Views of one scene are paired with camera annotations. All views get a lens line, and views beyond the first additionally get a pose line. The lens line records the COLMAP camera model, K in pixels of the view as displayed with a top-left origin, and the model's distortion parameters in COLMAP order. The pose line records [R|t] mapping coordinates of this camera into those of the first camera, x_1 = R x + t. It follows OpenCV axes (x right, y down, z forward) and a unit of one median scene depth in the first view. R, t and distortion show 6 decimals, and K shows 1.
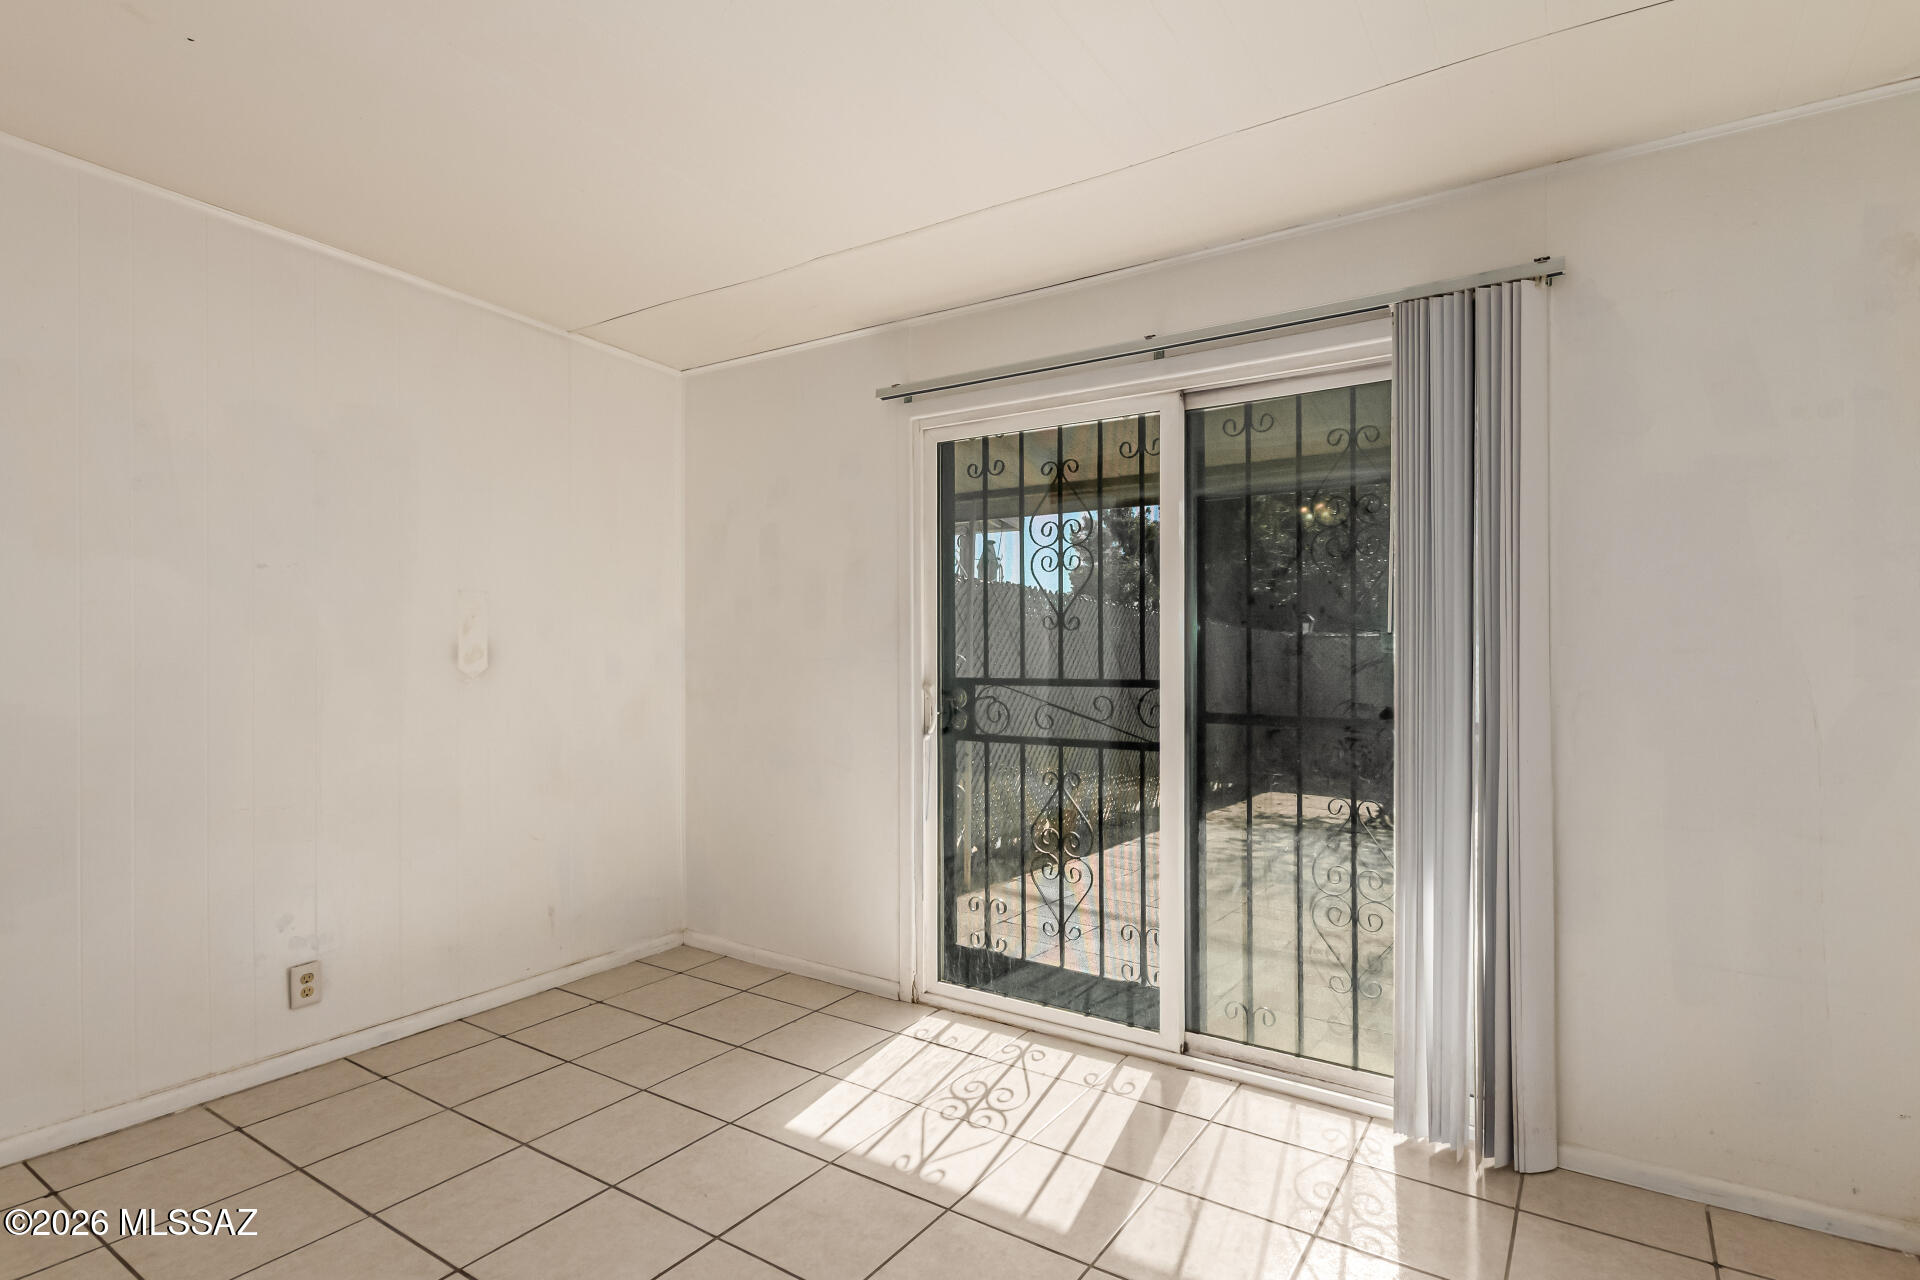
lens RADIAL K [[945.0, 0, 968.9], [0, 945.0, 645.1], [0, 0, 1]] dist [0.019377, -0.000680]
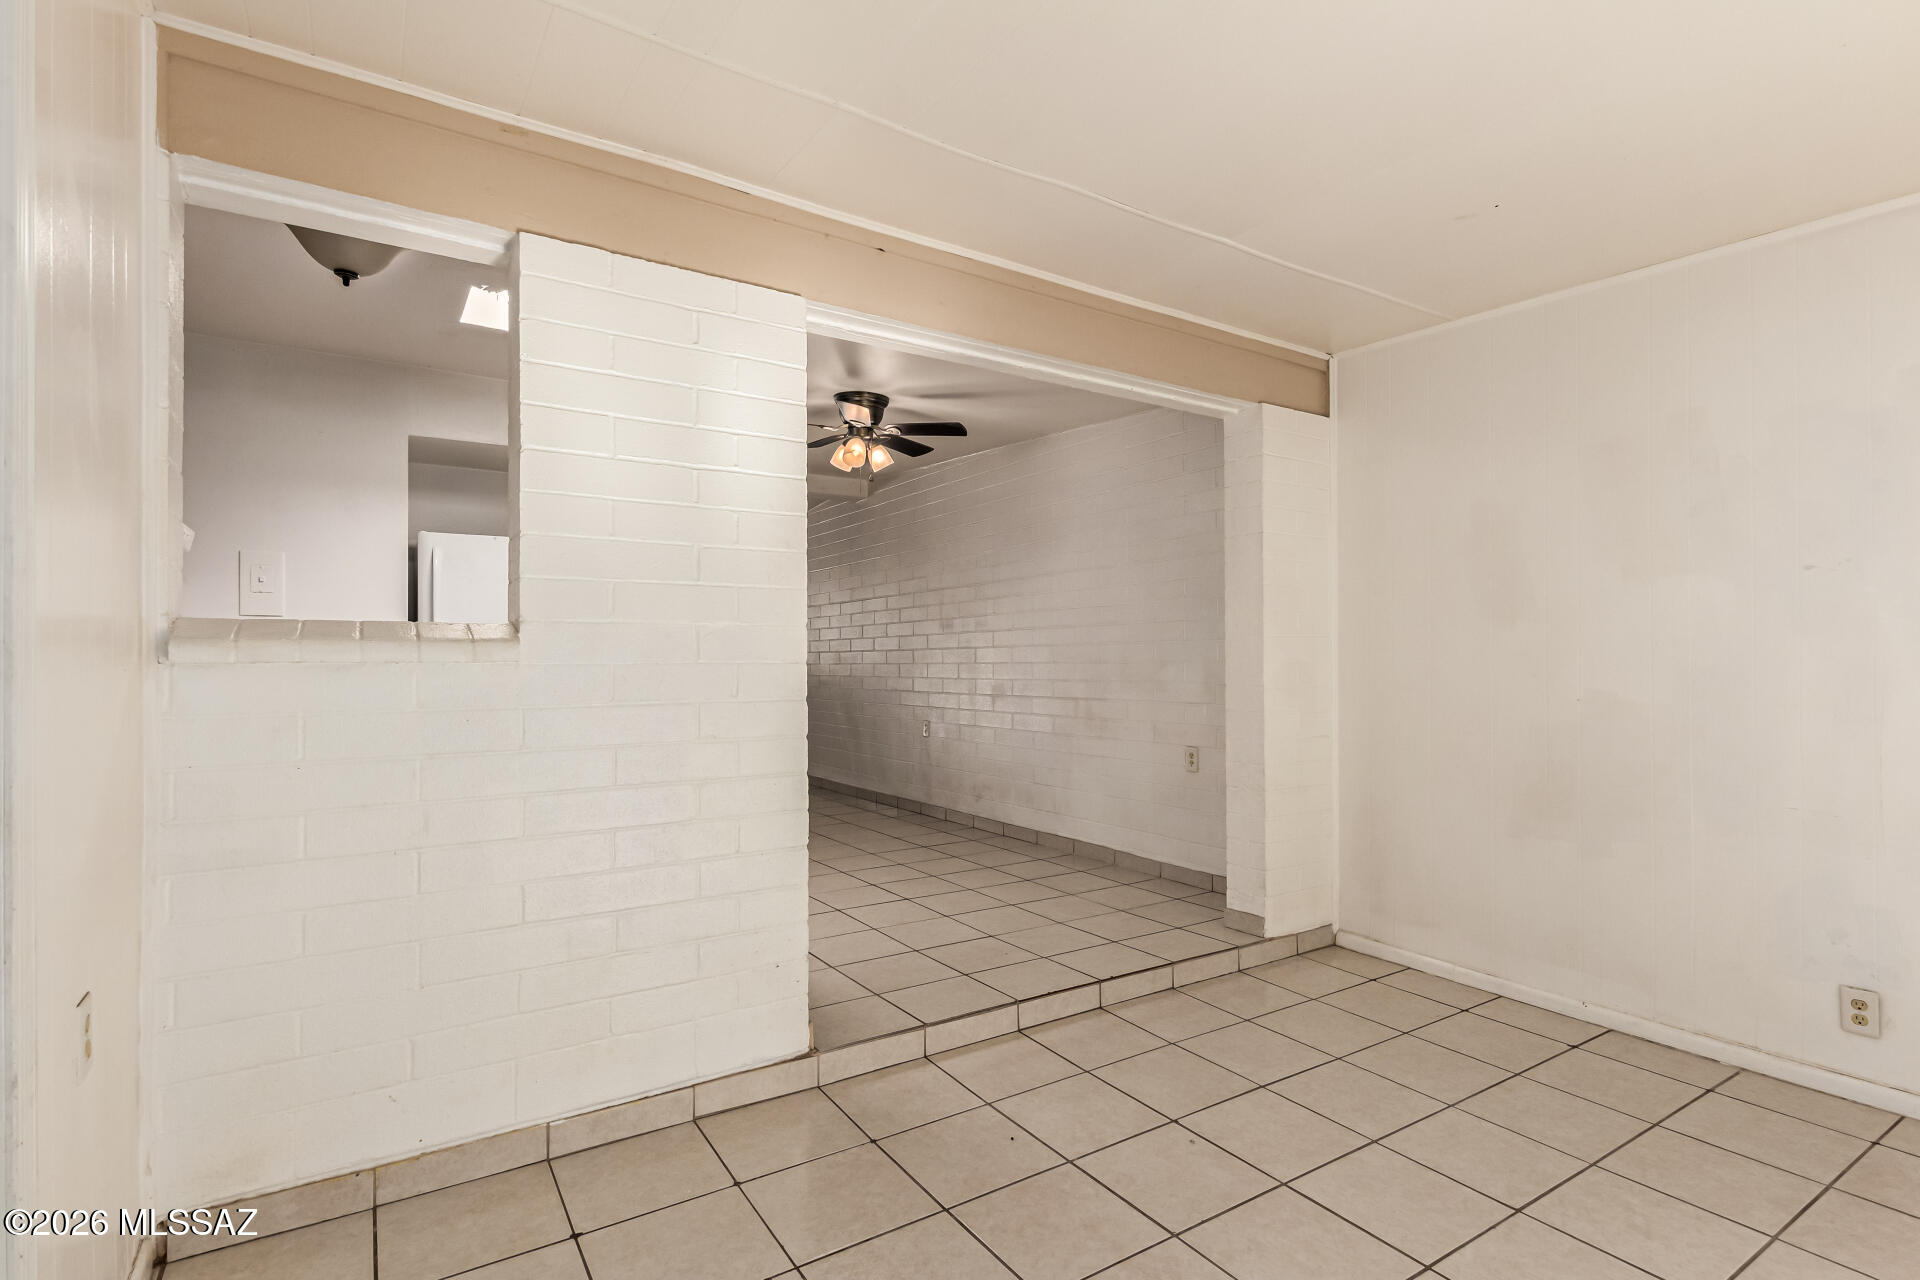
lens RADIAL K [[945.0, 0, 965.0], [0, 945.0, 644.3], [0, 0, 1]] dist [0.019377, -0.000680]
pose [[-0.393616, -0.017254, -0.919113, 0.525736], [0.010977, 0.999664, -0.023467, 0.011316], [0.919209, -0.019326, -0.393295, 0.588842]]
